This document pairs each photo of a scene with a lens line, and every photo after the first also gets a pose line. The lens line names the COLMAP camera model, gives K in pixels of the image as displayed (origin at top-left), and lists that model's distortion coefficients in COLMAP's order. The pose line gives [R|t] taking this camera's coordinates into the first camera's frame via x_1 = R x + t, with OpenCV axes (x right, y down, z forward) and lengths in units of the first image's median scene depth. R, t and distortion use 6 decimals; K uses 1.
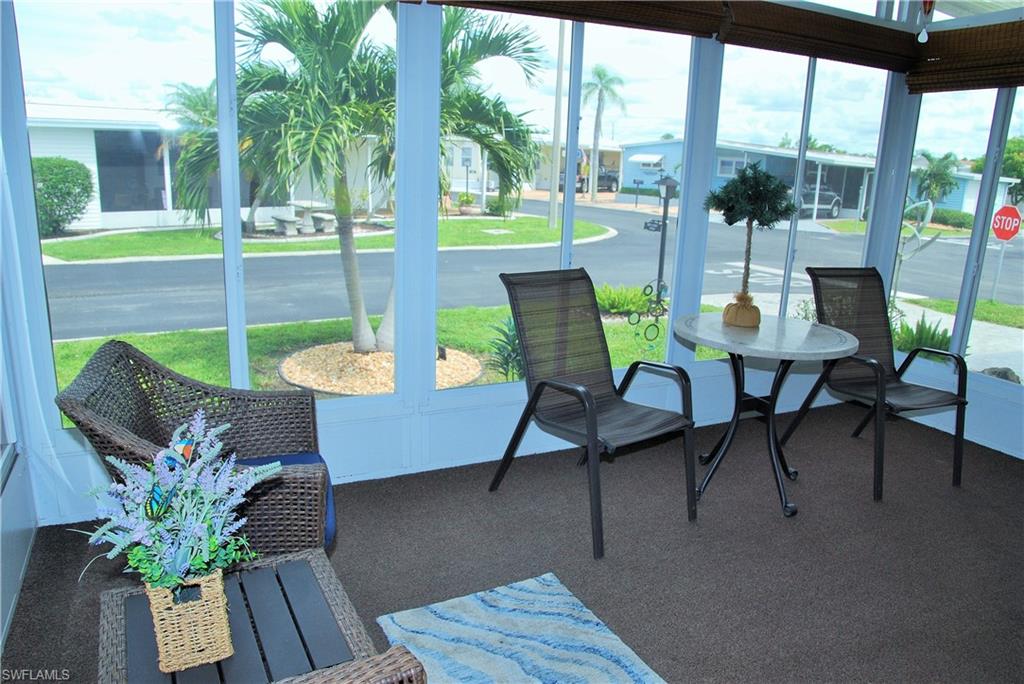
lens RADIAL K [[732.4, 0, 512.0], [0, 732.4, 349.9], [0, 0, 1]] dist [-0.128093, 0.071686]
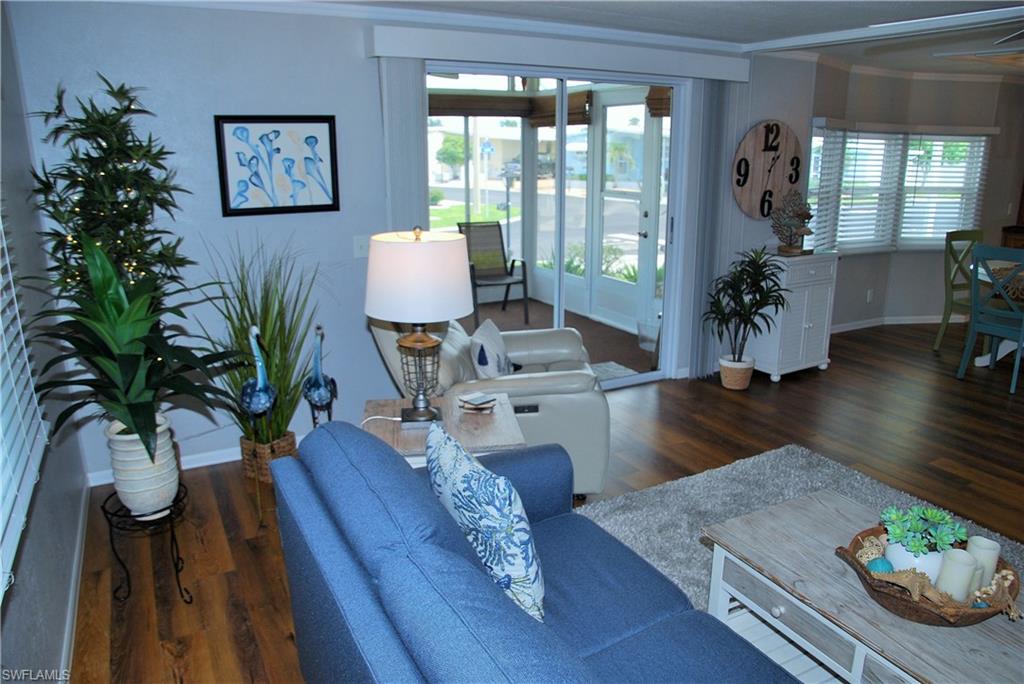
lens RADIAL K [[732.4, 0, 525.4], [0, 732.4, 347.9], [0, 0, 1]] dist [-0.128093, 0.071686]
pose [[0.998327, -0.048459, 0.031531, 0.515846], [0.048028, 0.998744, 0.014284, 0.217988], [-0.032184, -0.012746, 0.999401, -1.069974]]
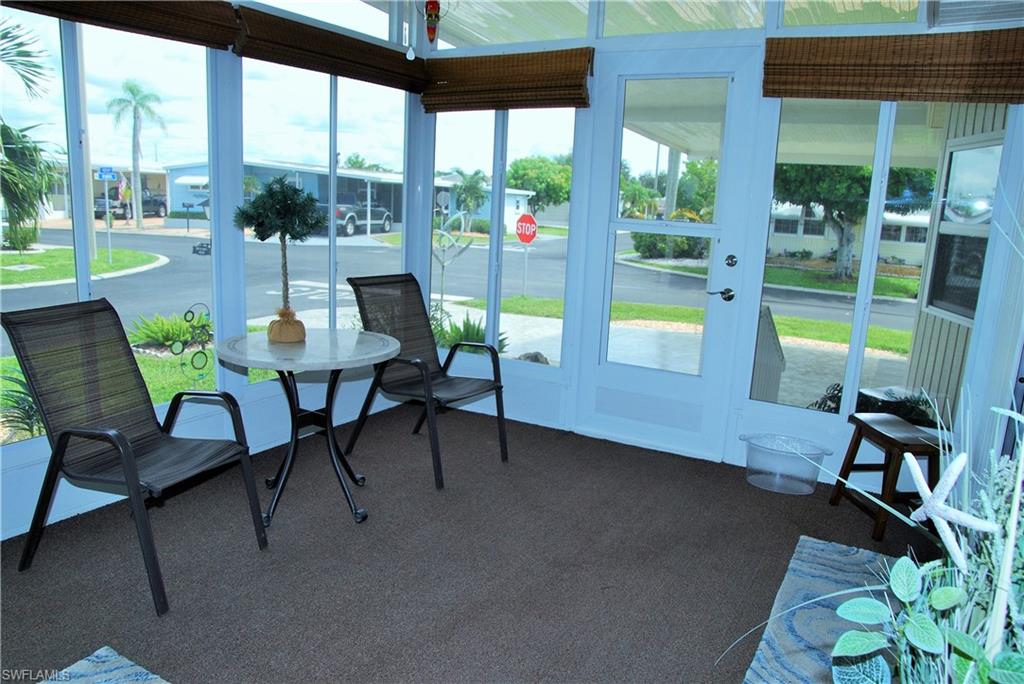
lens RADIAL K [[732.4, 0, 514.1], [0, 732.4, 351.7], [0, 0, 1]] dist [-0.128093, 0.071686]
pose [[0.832826, -0.117363, 0.540950, 0.035104], [0.130811, 0.991313, 0.013682, 0.005845], [-0.537856, 0.059367, 0.840944, 0.004038]]
